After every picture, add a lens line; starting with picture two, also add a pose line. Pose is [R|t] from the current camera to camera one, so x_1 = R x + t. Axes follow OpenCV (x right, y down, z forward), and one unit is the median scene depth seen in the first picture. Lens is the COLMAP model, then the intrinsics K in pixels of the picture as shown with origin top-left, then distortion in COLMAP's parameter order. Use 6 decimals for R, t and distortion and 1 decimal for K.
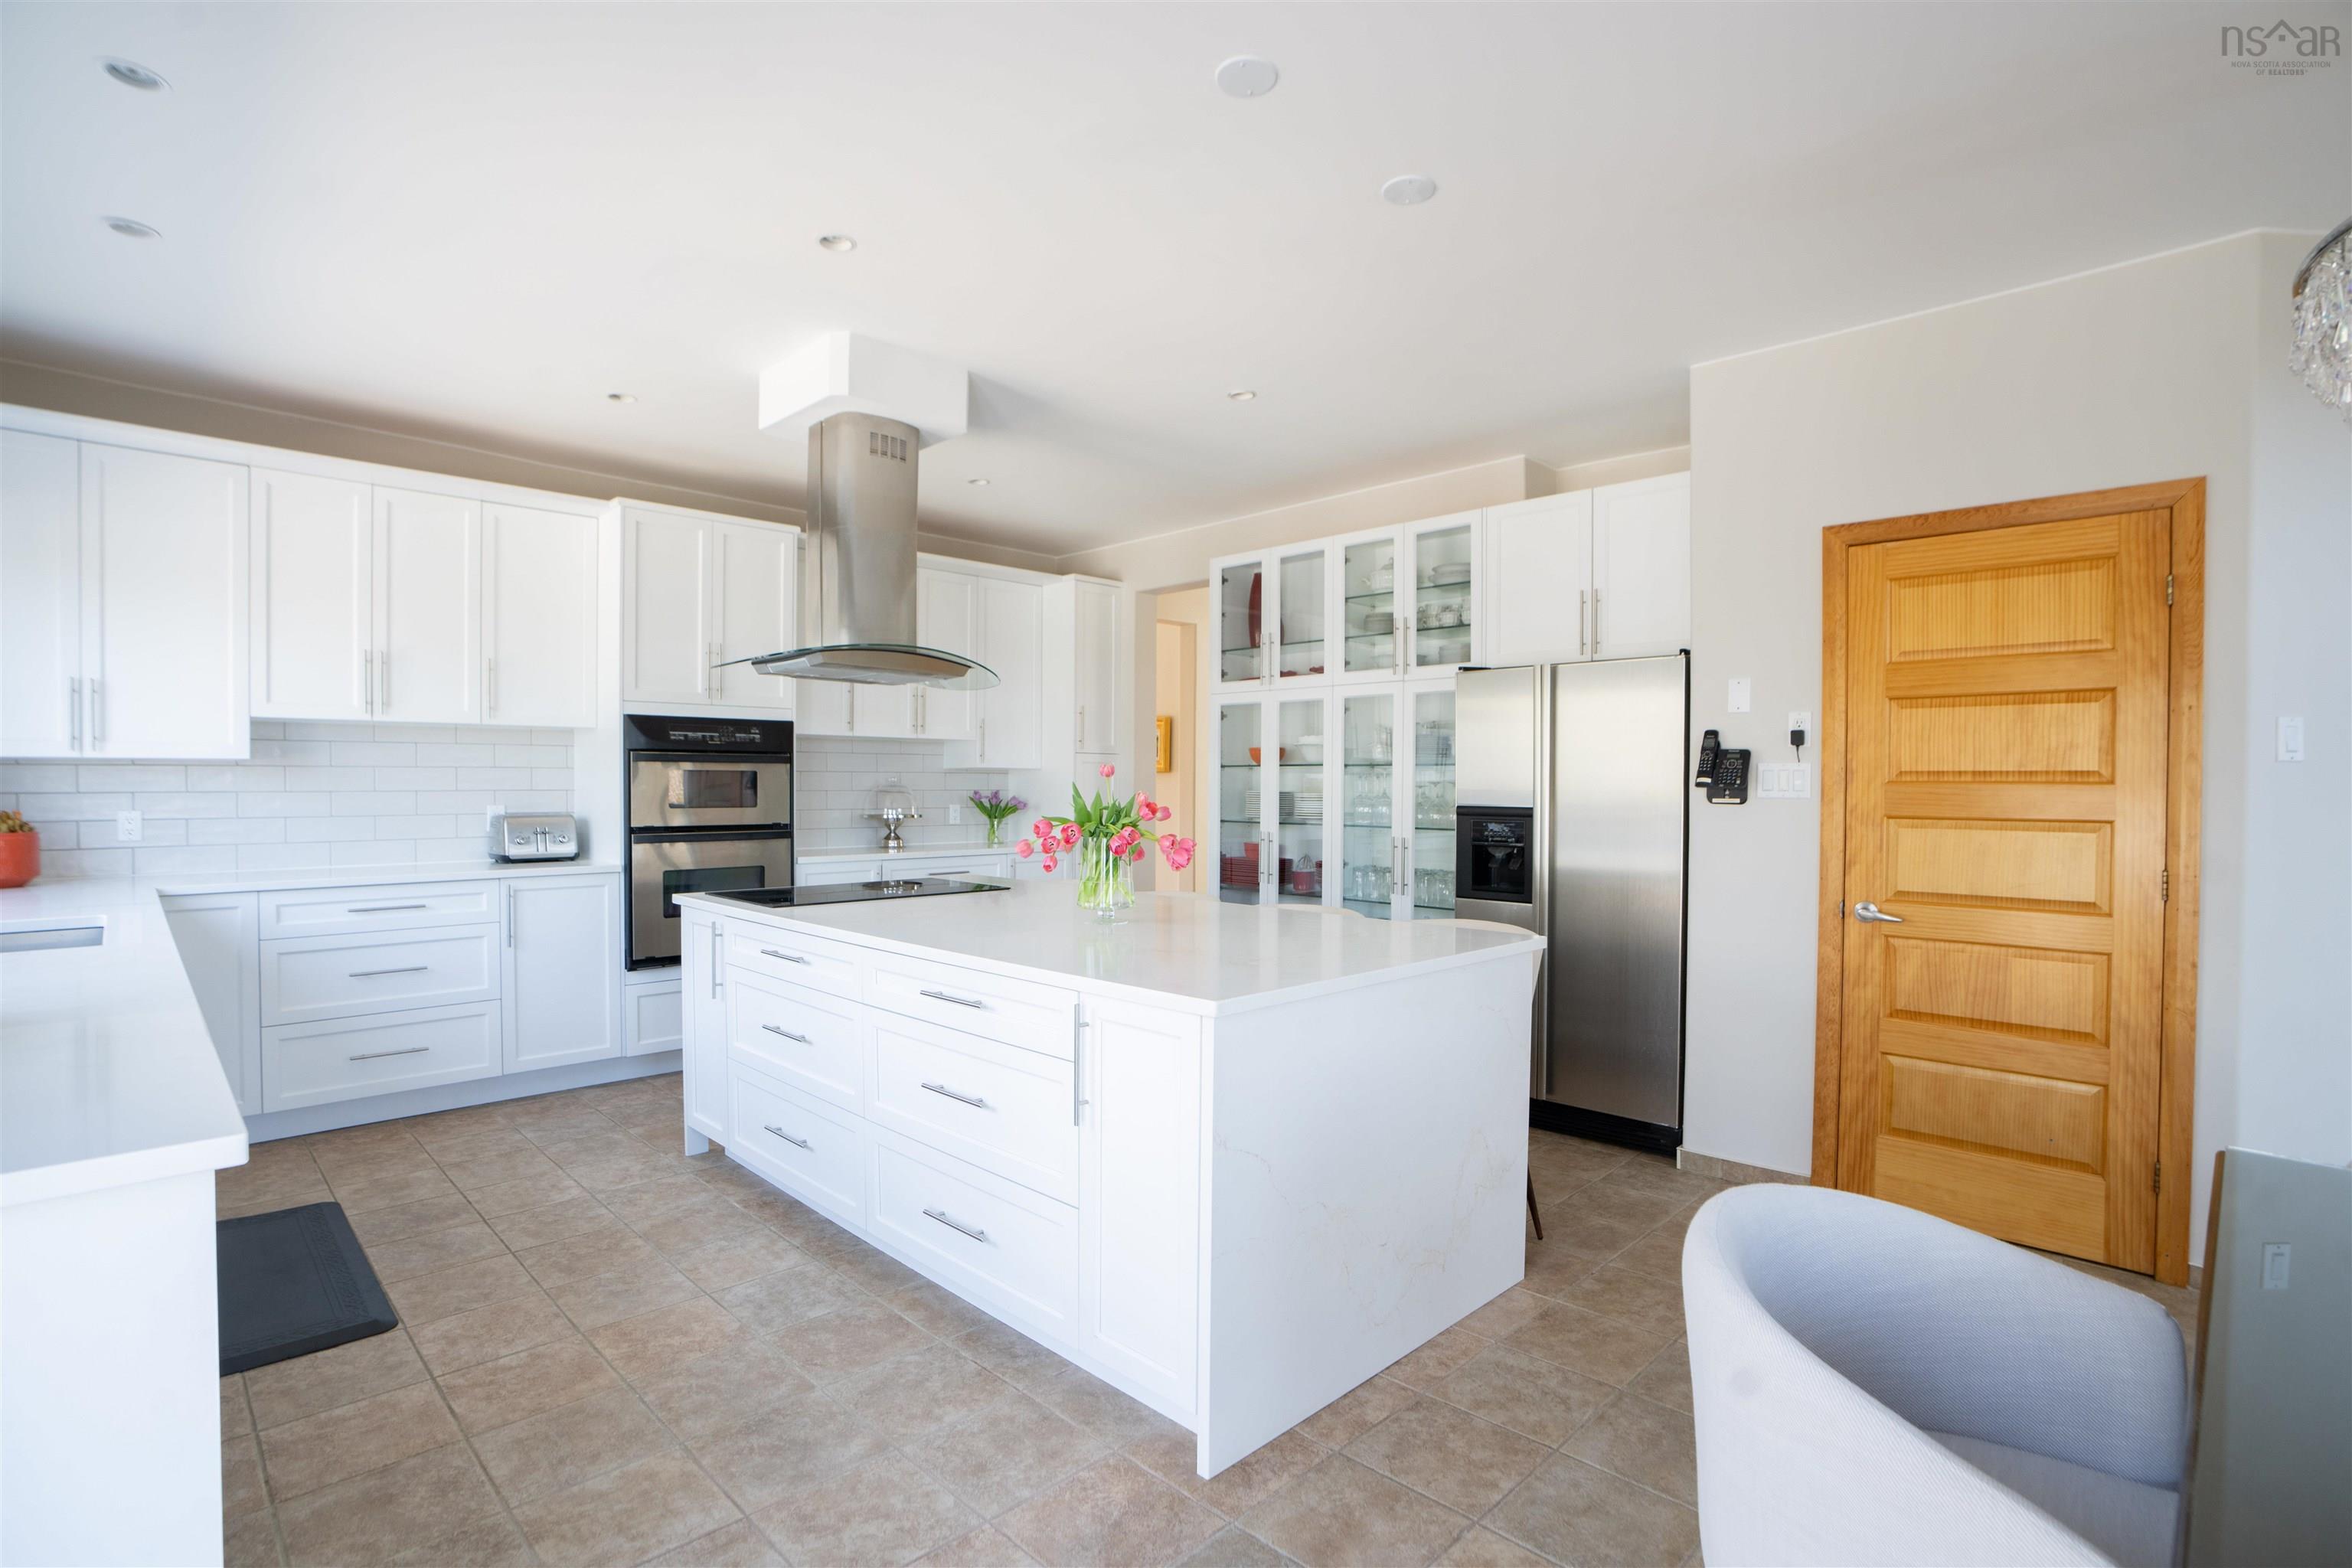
lens RADIAL K [[1098.7, 0, 1175.5], [0, 1098.7, 813.3], [0, 0, 1]] dist [-0.041263, 0.002127]
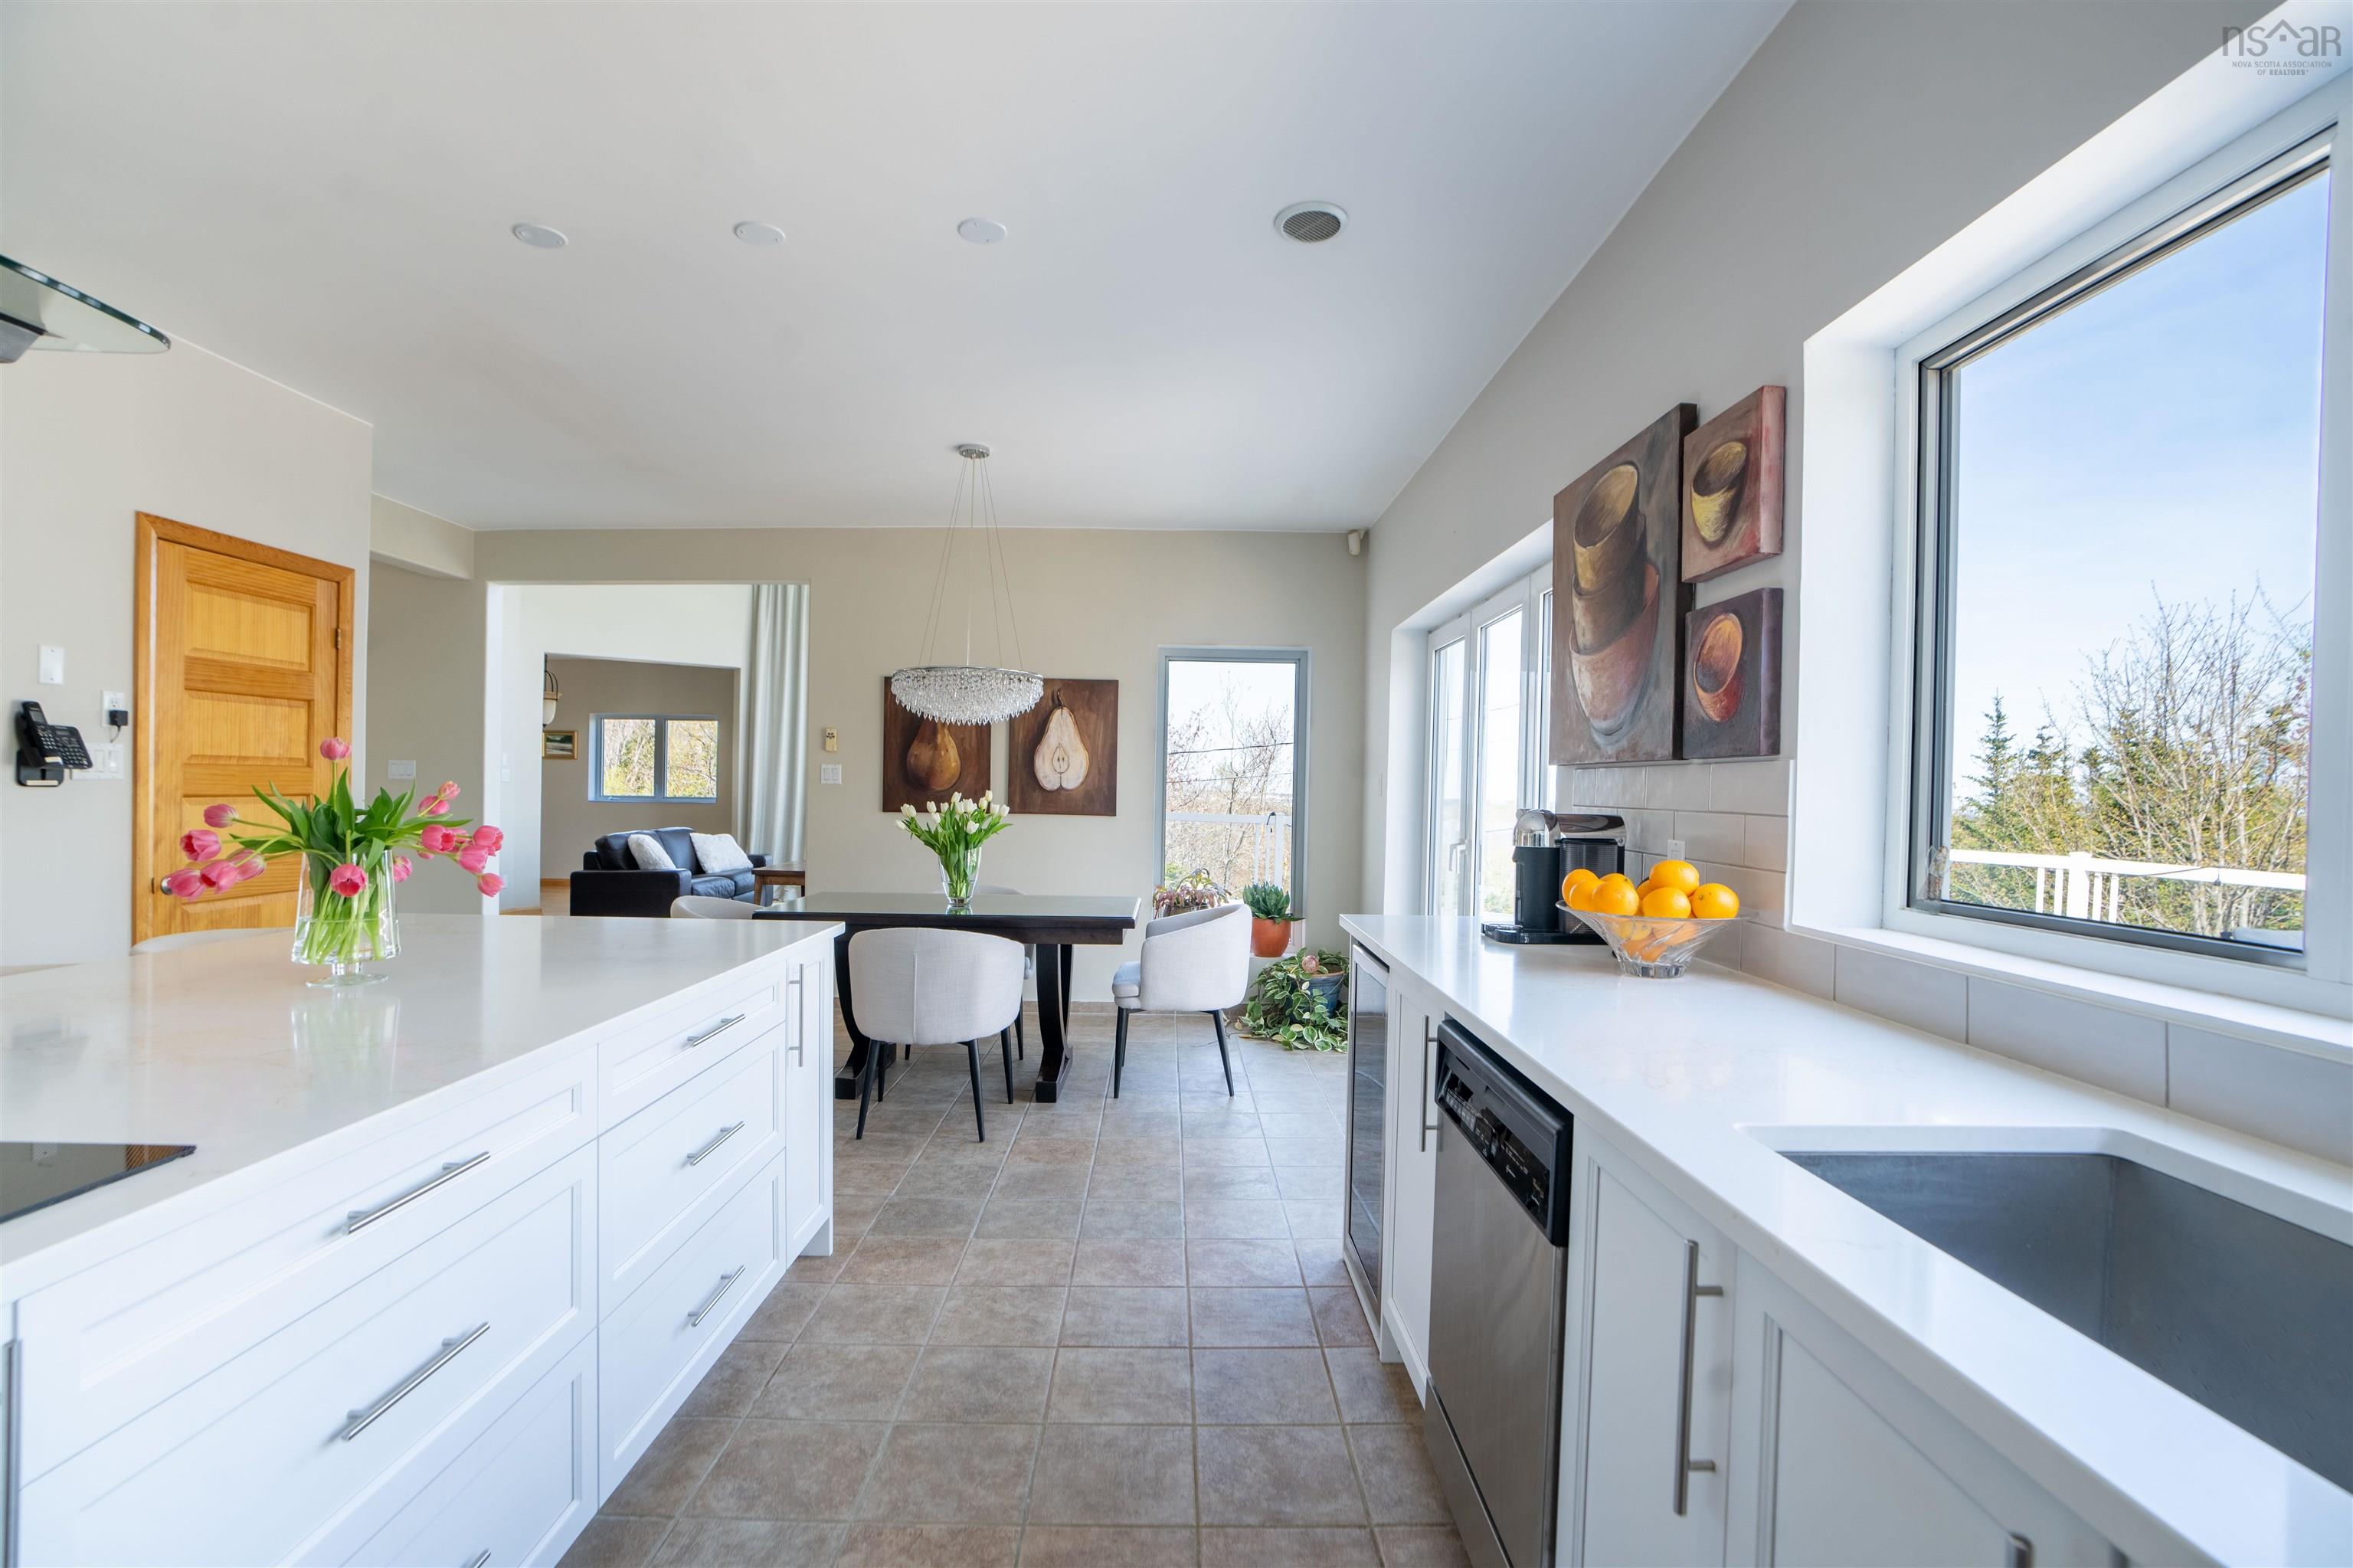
lens RADIAL K [[1099.2, 0, 1169.3], [0, 1099.2, 783.0], [0, 0, 1]] dist [-0.041263, 0.002127]
pose [[-0.707026, -0.012449, 0.707078, -0.986758], [-0.000214, 0.999849, 0.017391, -0.034299], [-0.707187, 0.012144, -0.706922, 1.272039]]
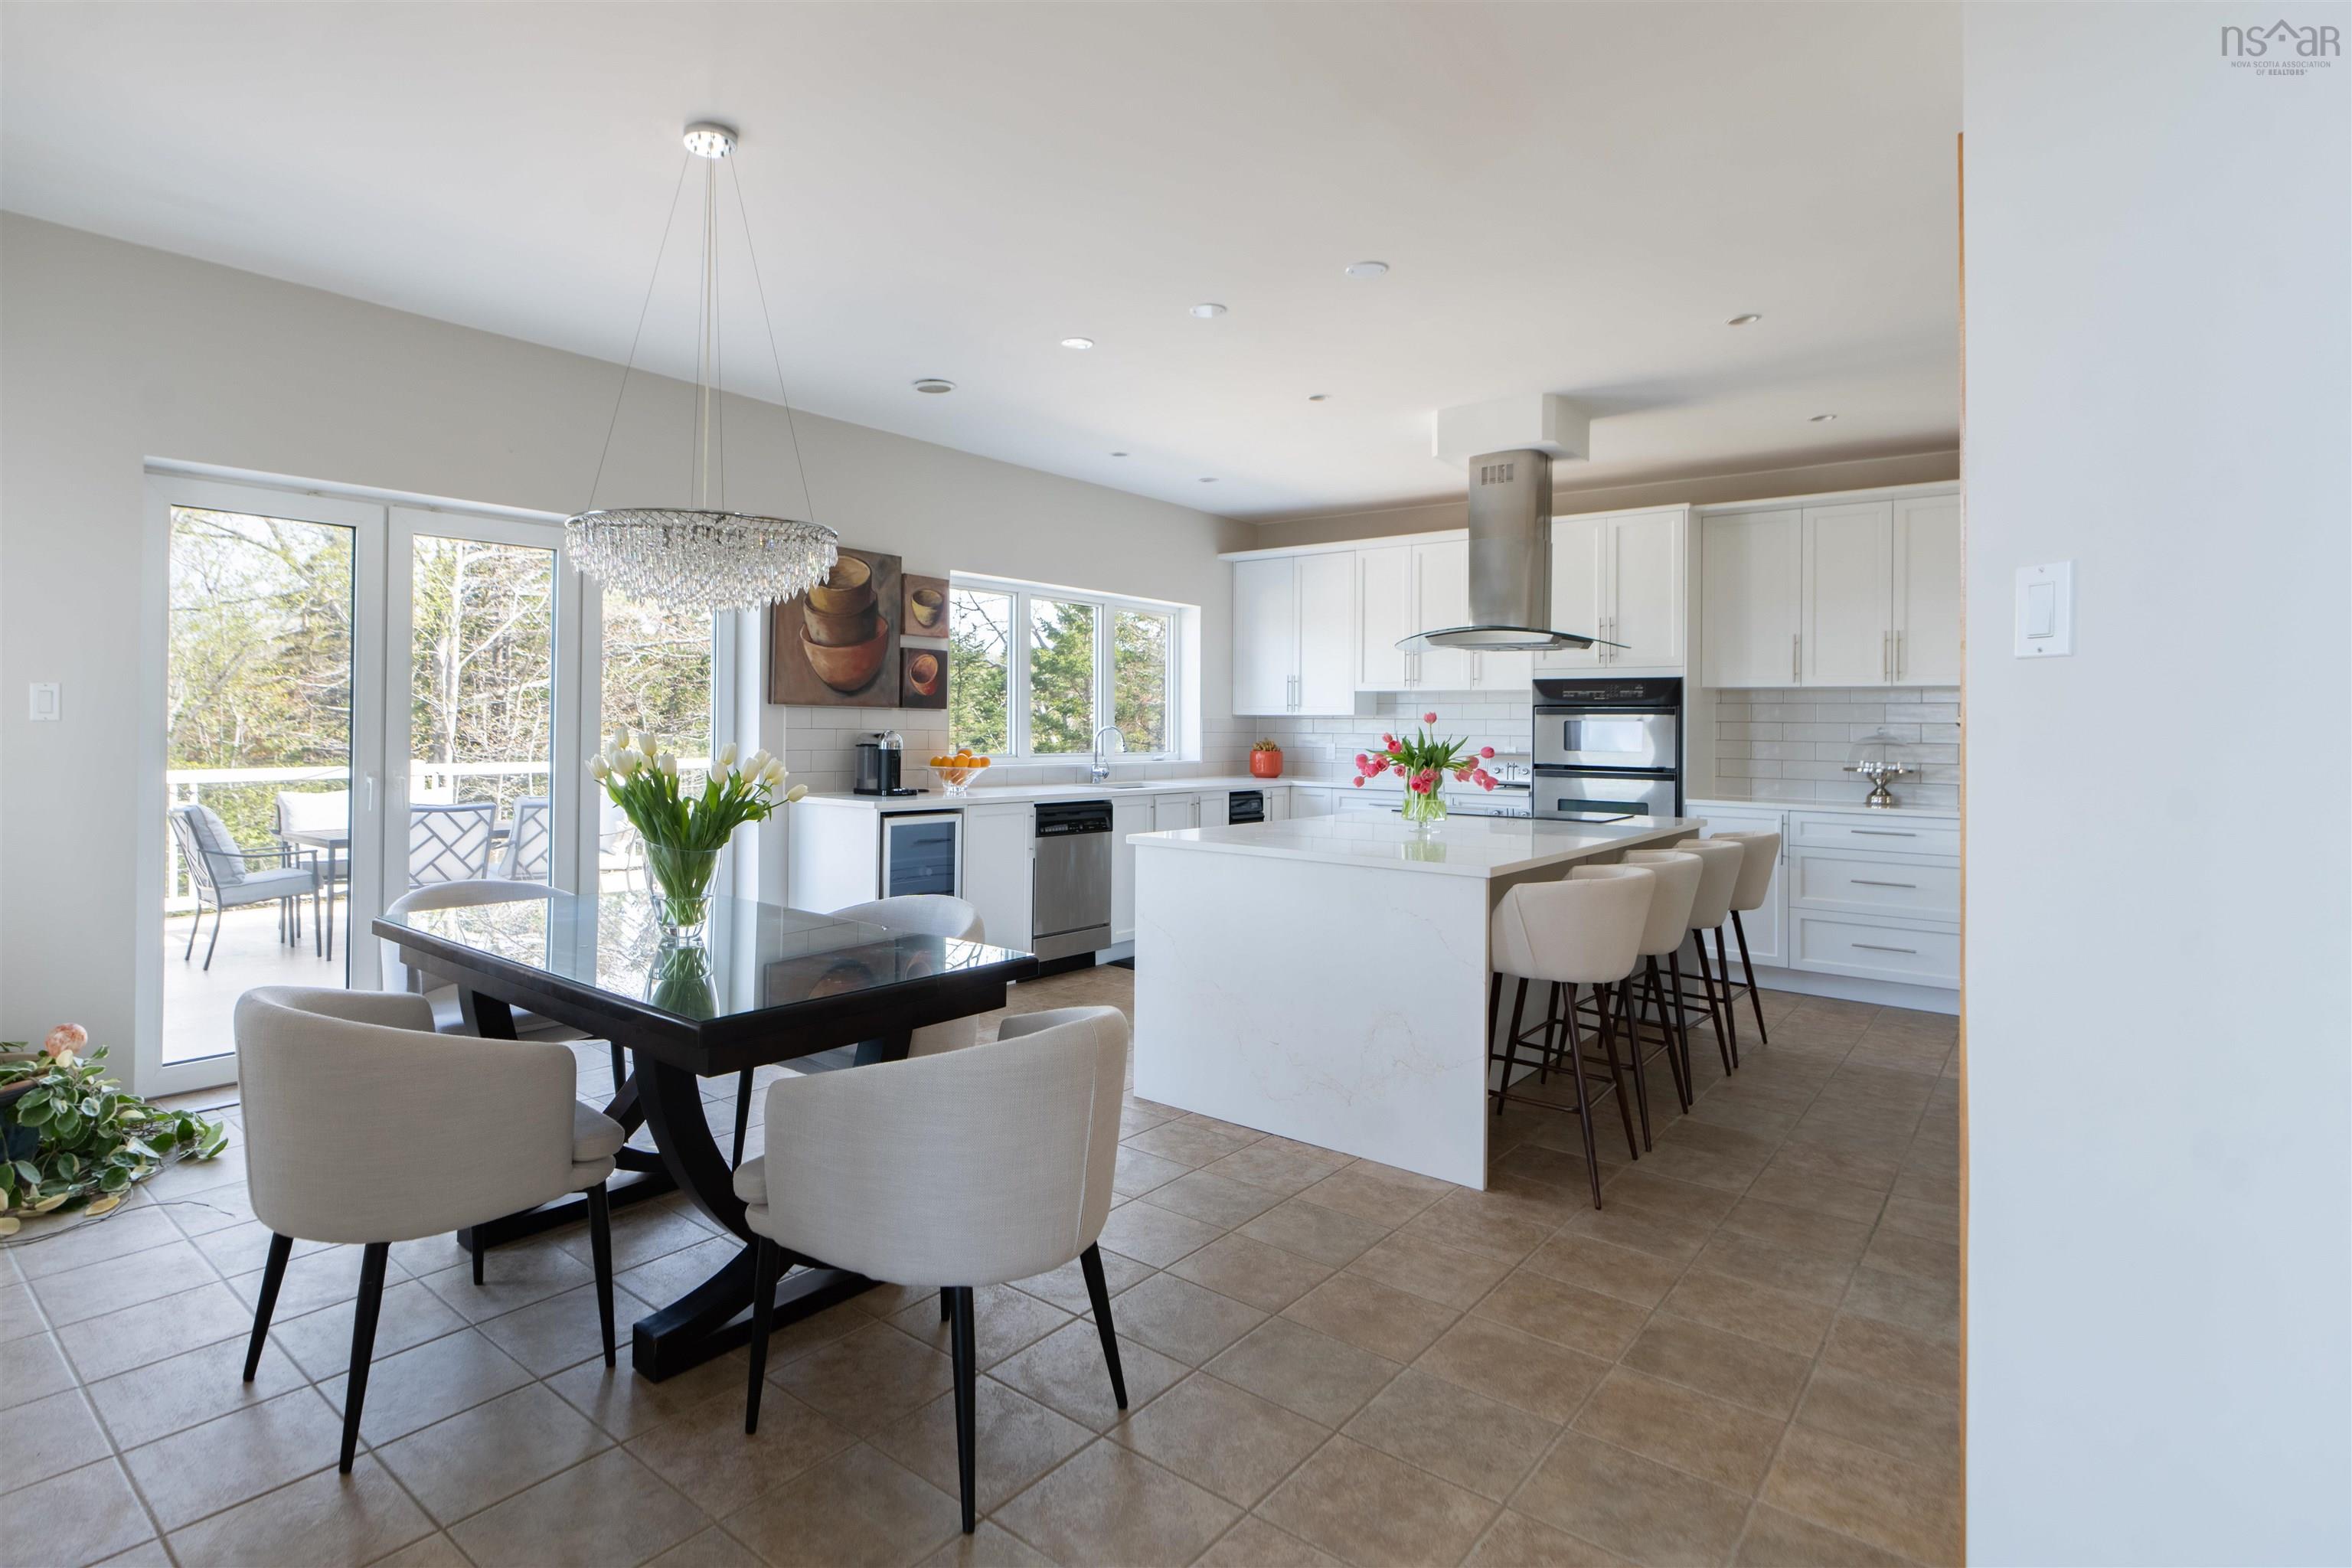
lens RADIAL K [[1190.3, 0, 1043.2], [0, 1190.3, 705.2], [0, 0, 1]] dist [0.005901, 0.000052]
pose [[0.065199, -0.023663, -0.997592, 1.546452], [-0.038553, 0.998913, -0.026214, 0.003685], [0.997127, 0.040170, 0.064216, 0.509237]]
